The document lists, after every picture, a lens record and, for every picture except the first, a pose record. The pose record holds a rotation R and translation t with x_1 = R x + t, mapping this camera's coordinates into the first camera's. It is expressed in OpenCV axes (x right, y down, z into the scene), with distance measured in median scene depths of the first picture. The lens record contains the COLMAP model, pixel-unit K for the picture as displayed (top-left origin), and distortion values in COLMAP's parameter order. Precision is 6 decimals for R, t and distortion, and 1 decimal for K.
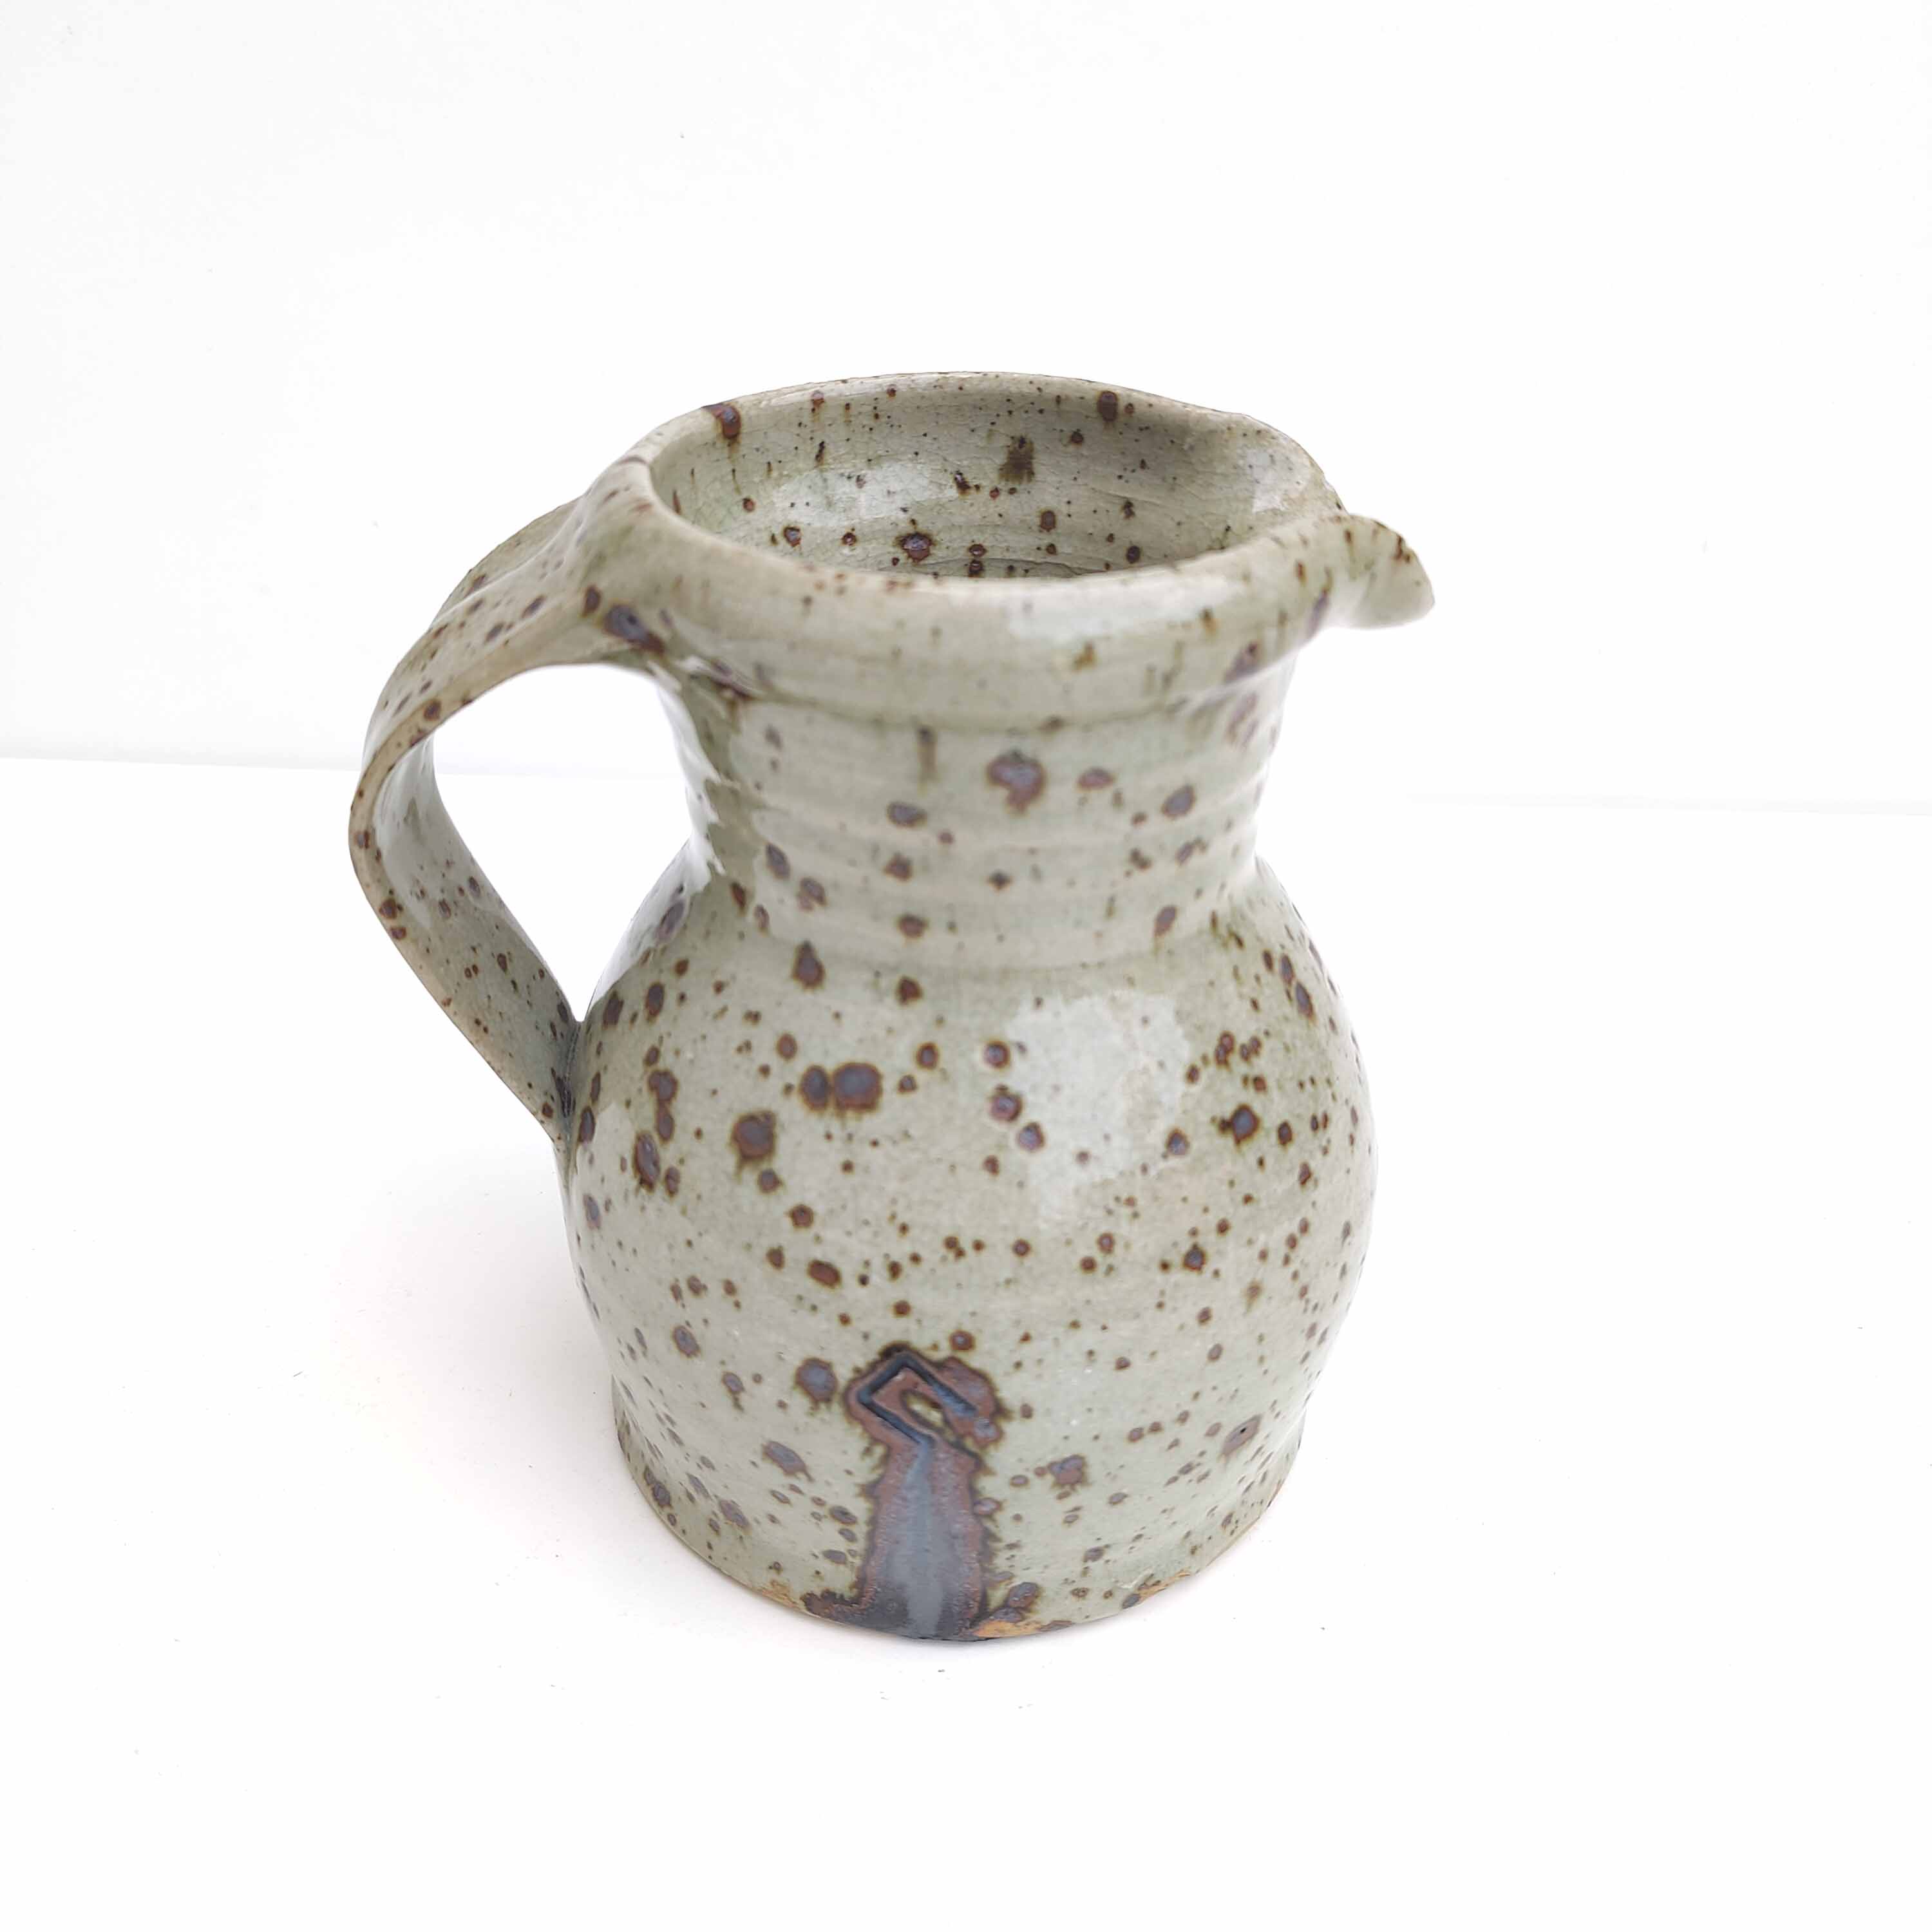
lens RADIAL K [[1905.0, 0, 954.0], [0, 1905.0, 945.4], [0, 0, 1]] dist [-0.012277, 0.025917]
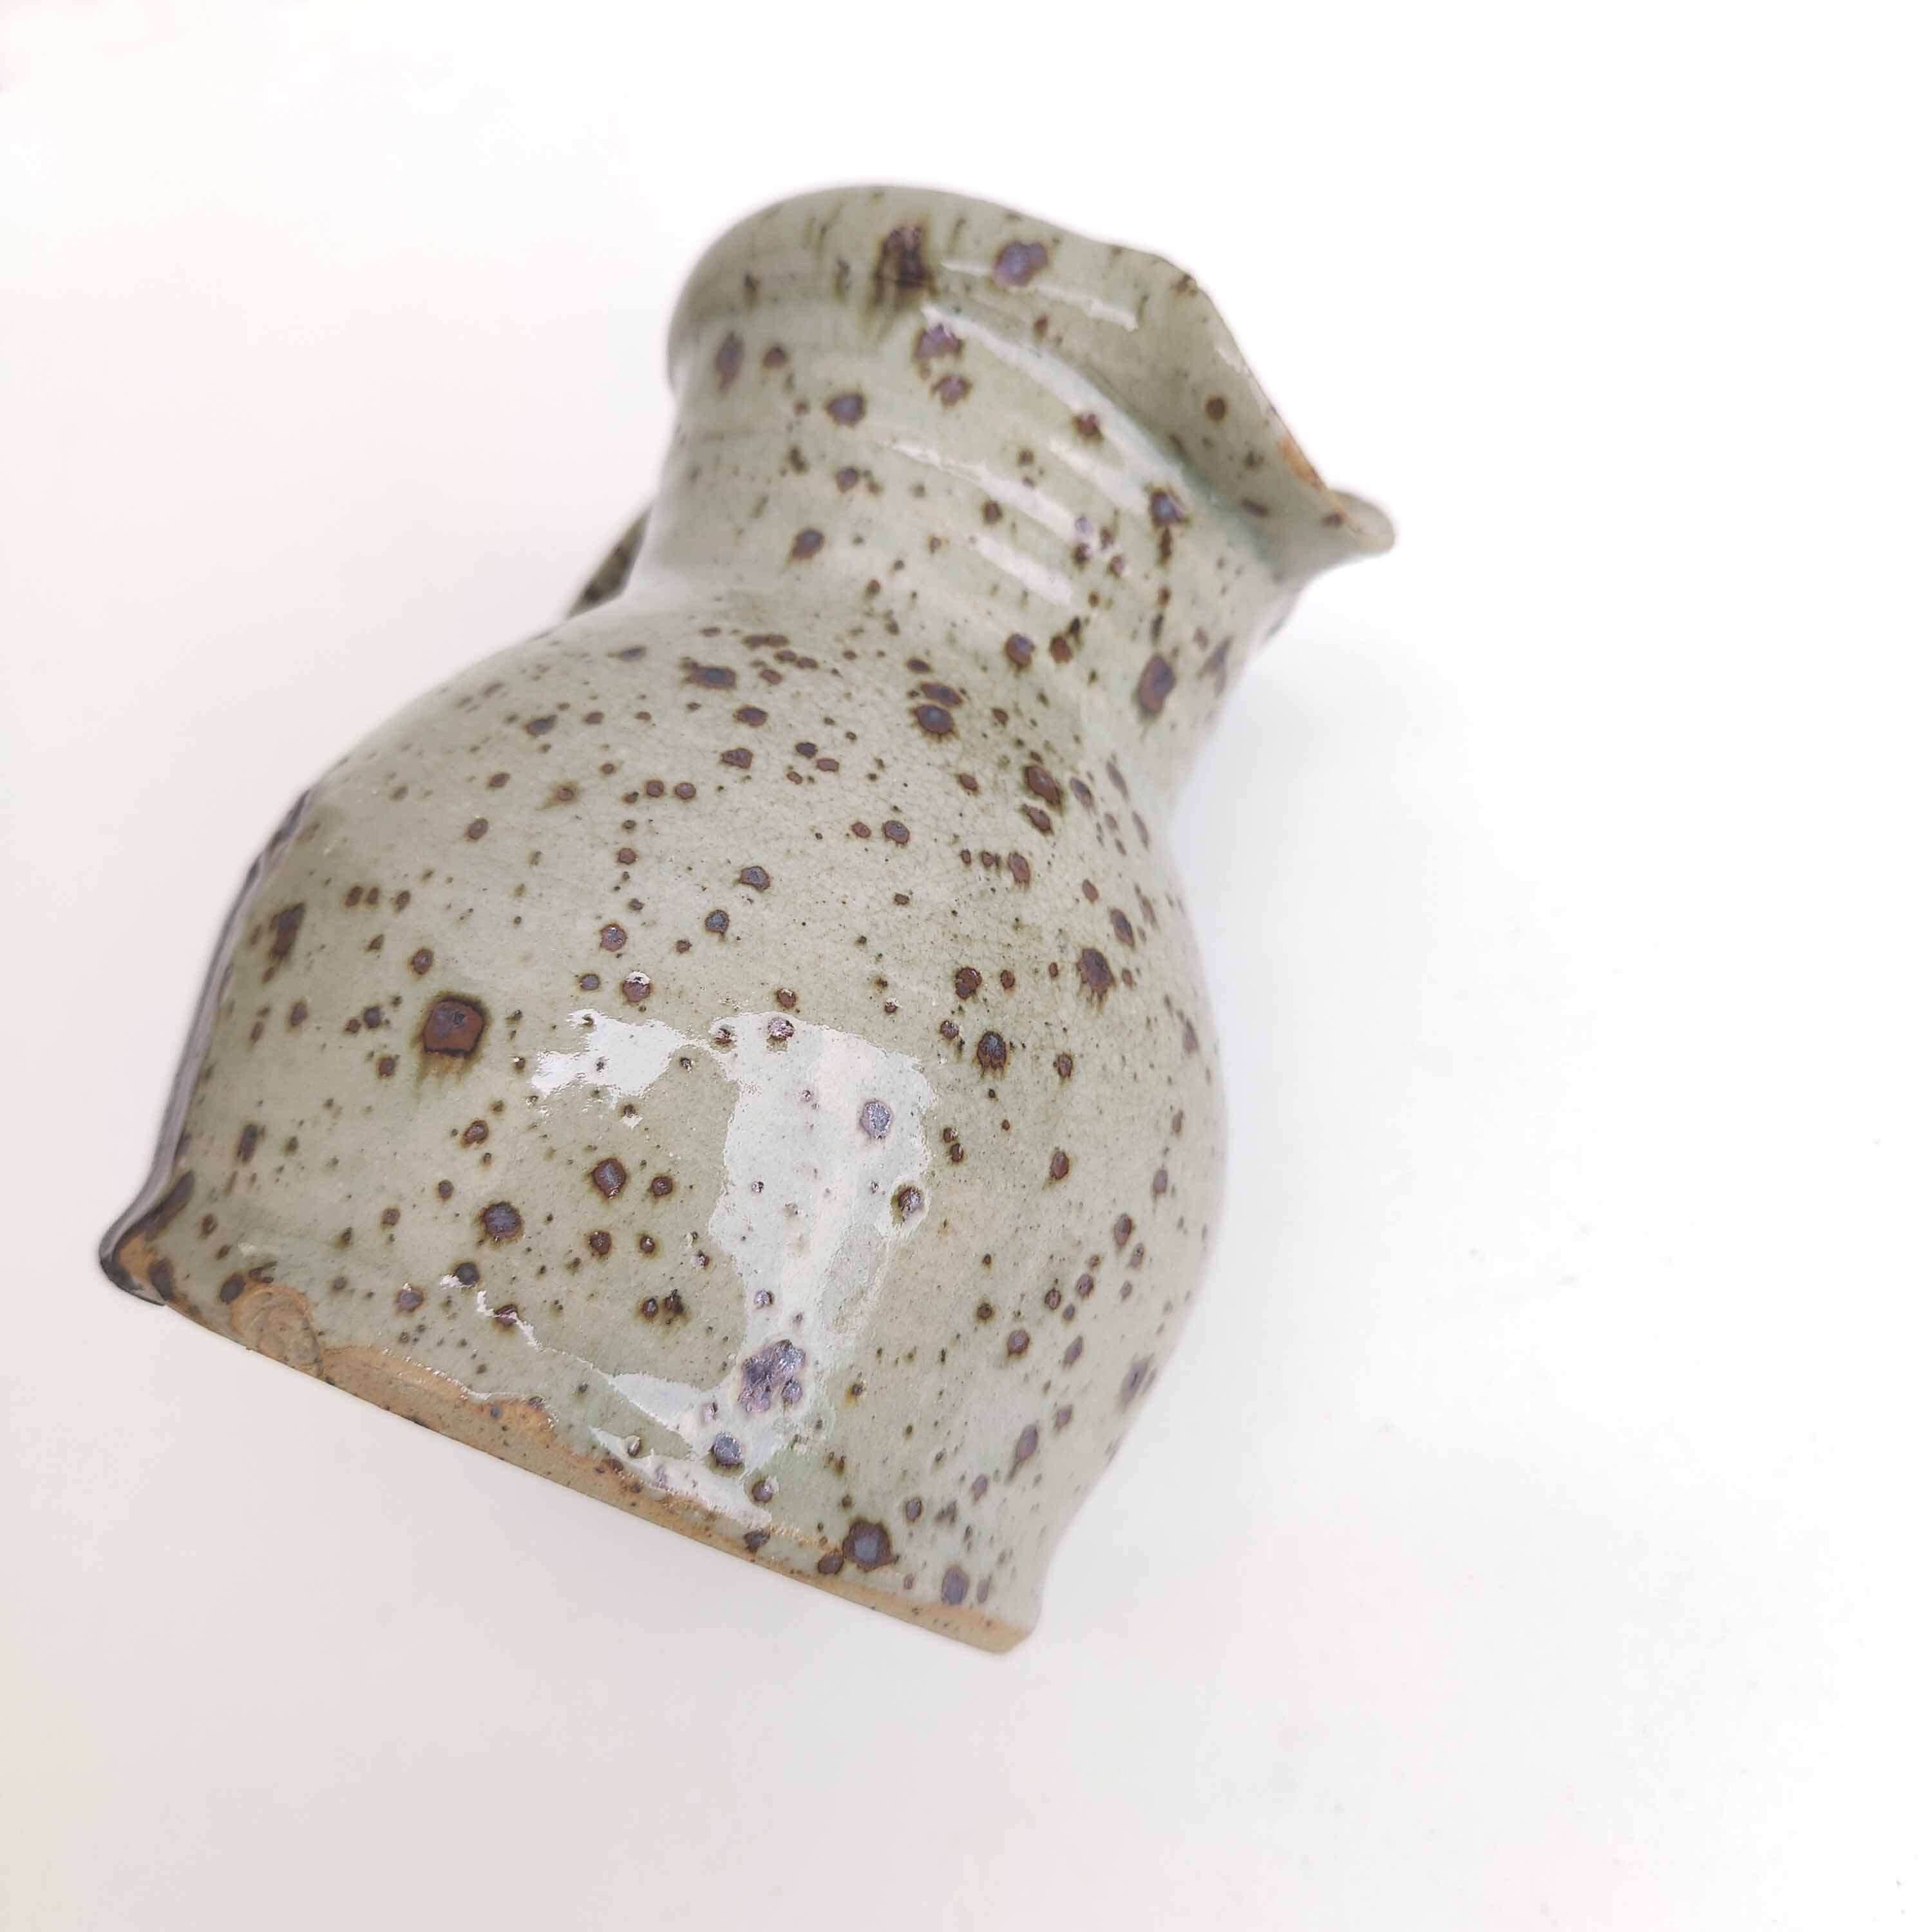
lens RADIAL K [[1851.9, 0, 961.6], [0, 1851.9, 902.2], [0, 0, 1]] dist [-0.006163, 0.003433]
pose [[0.591803, -0.068766, -0.803144, 0.857306], [-0.666662, 0.518341, -0.535616, 0.504198], [0.453134, 0.852405, 0.260912, 0.934544]]
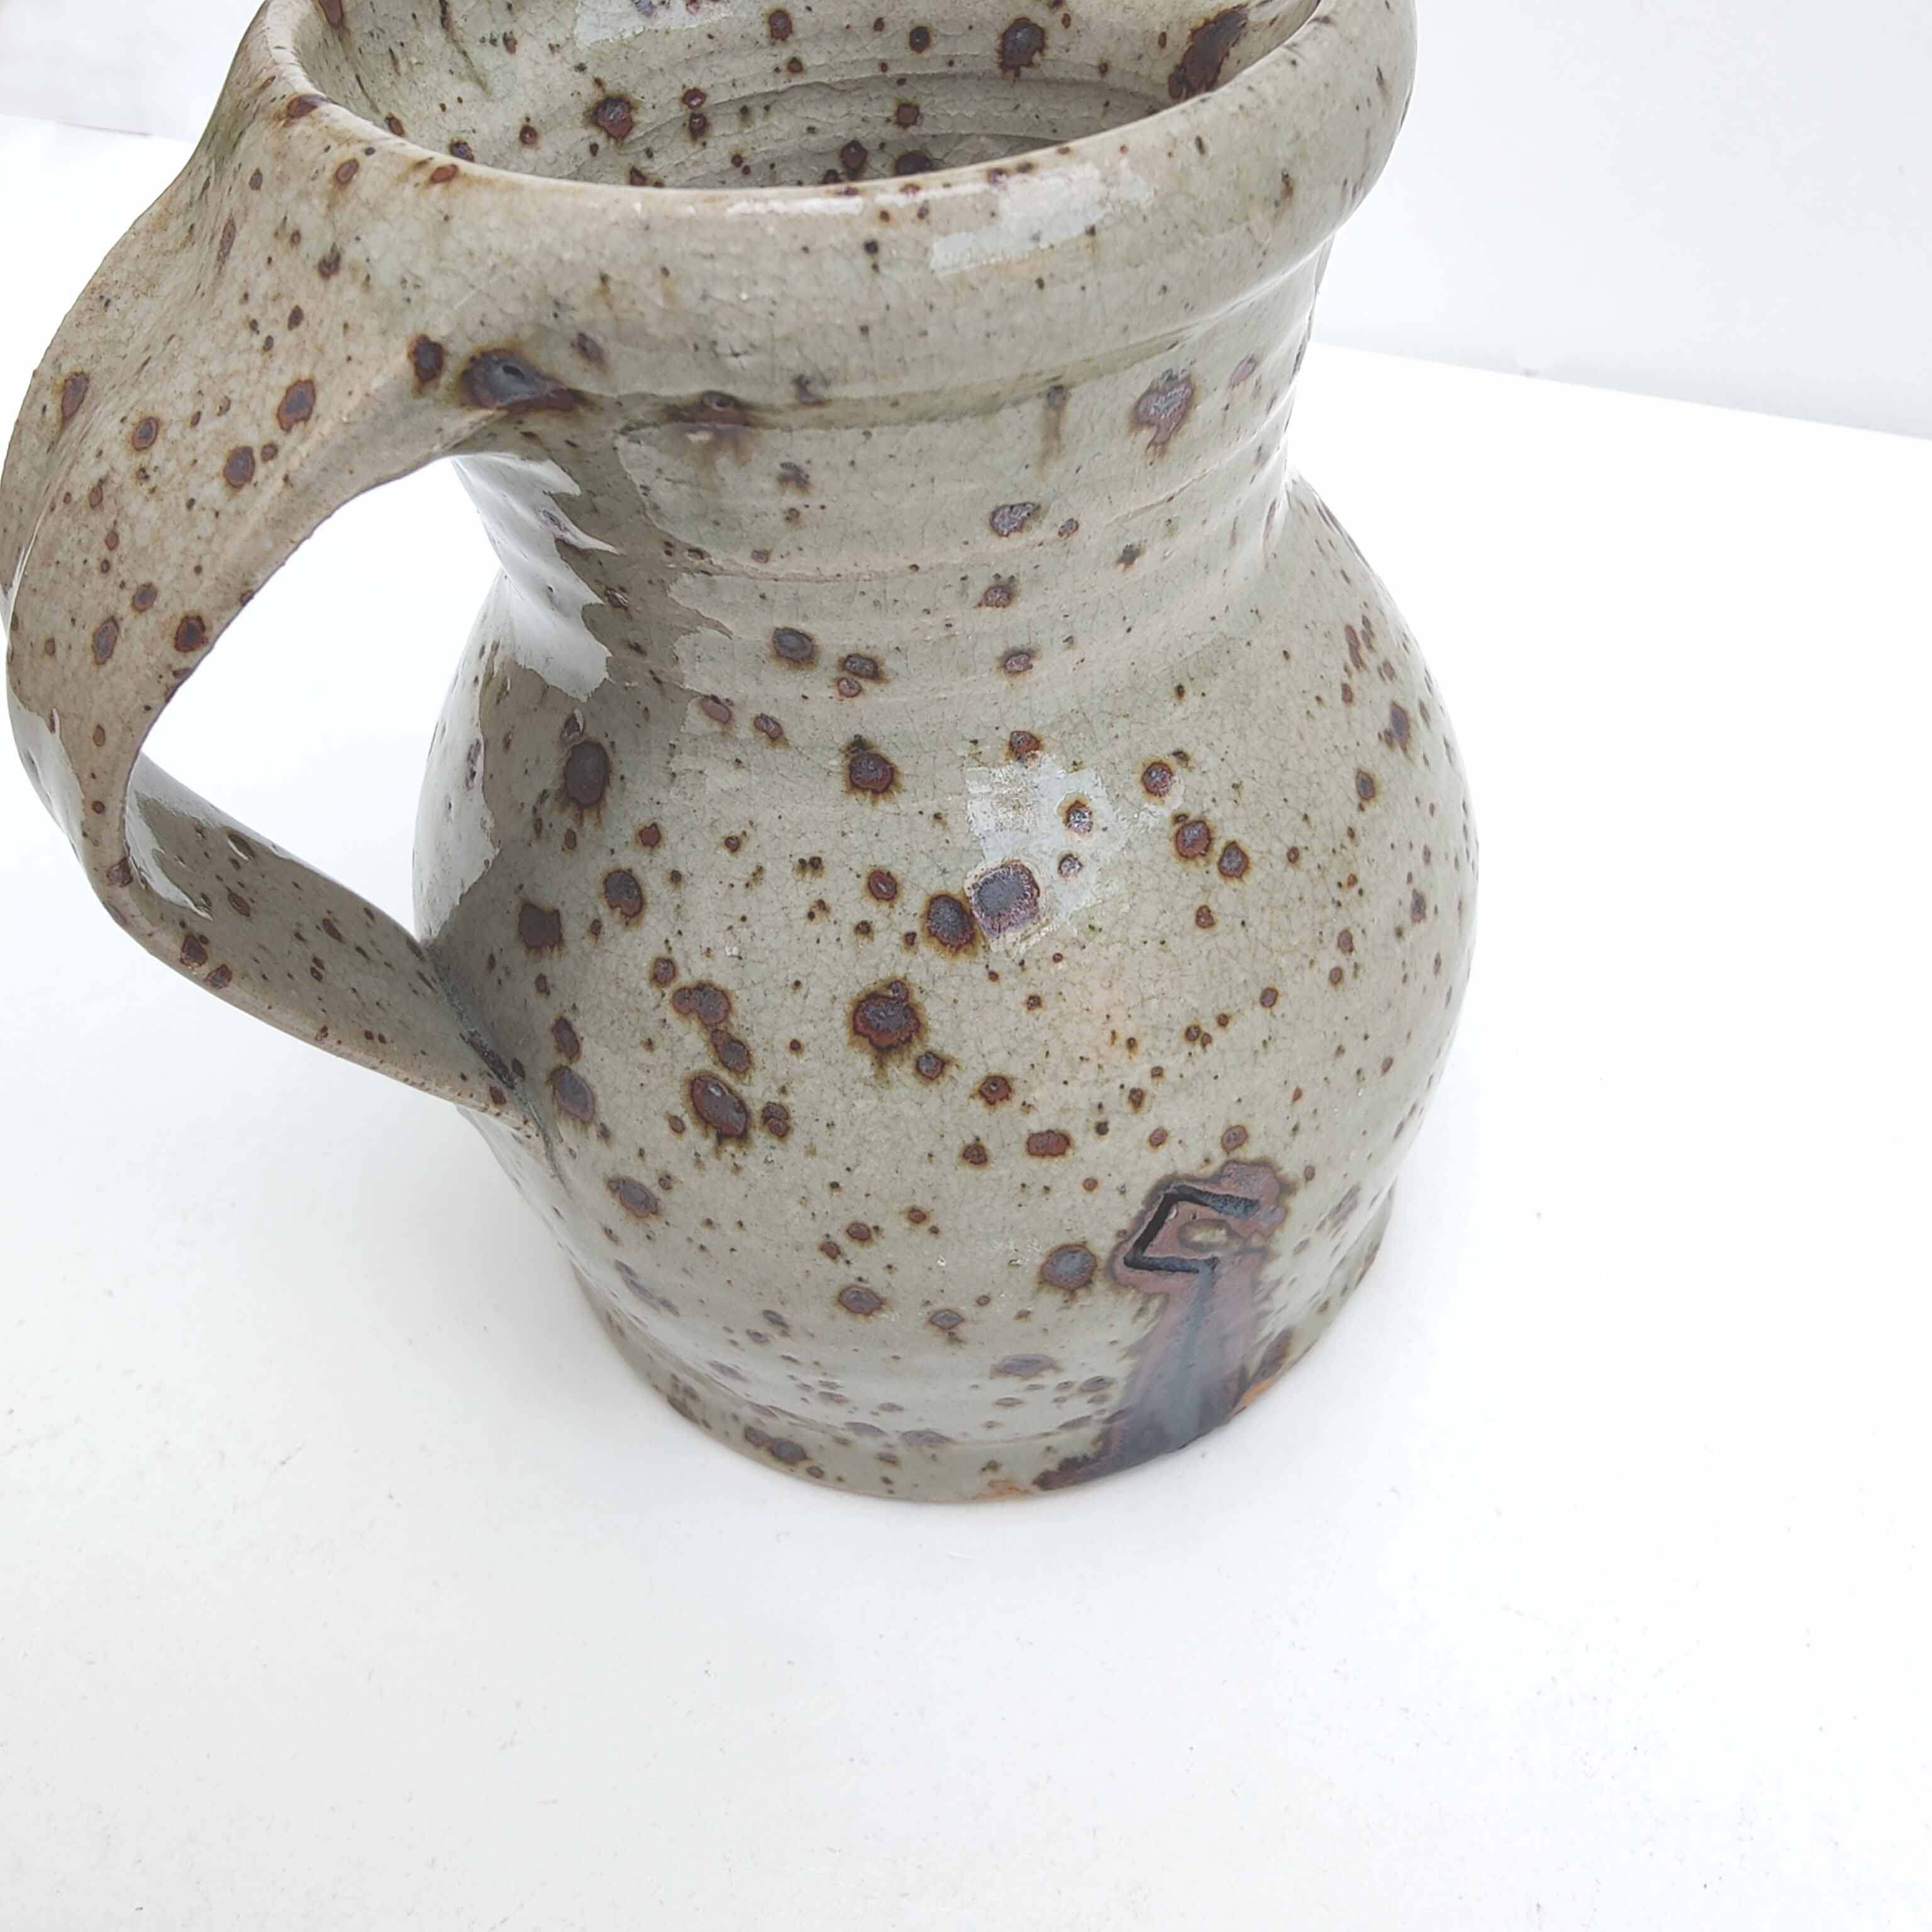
lens RADIAL K [[1863.1, 0, 967.4], [0, 1863.1, 792.4], [0, 0, 1]] dist [0.095002, -0.104597]
pose [[0.860442, -0.405283, 0.308844, -0.255436], [0.338128, 0.907576, 0.248948, -0.136123], [-0.381194, -0.109776, 0.917955, 0.358438]]
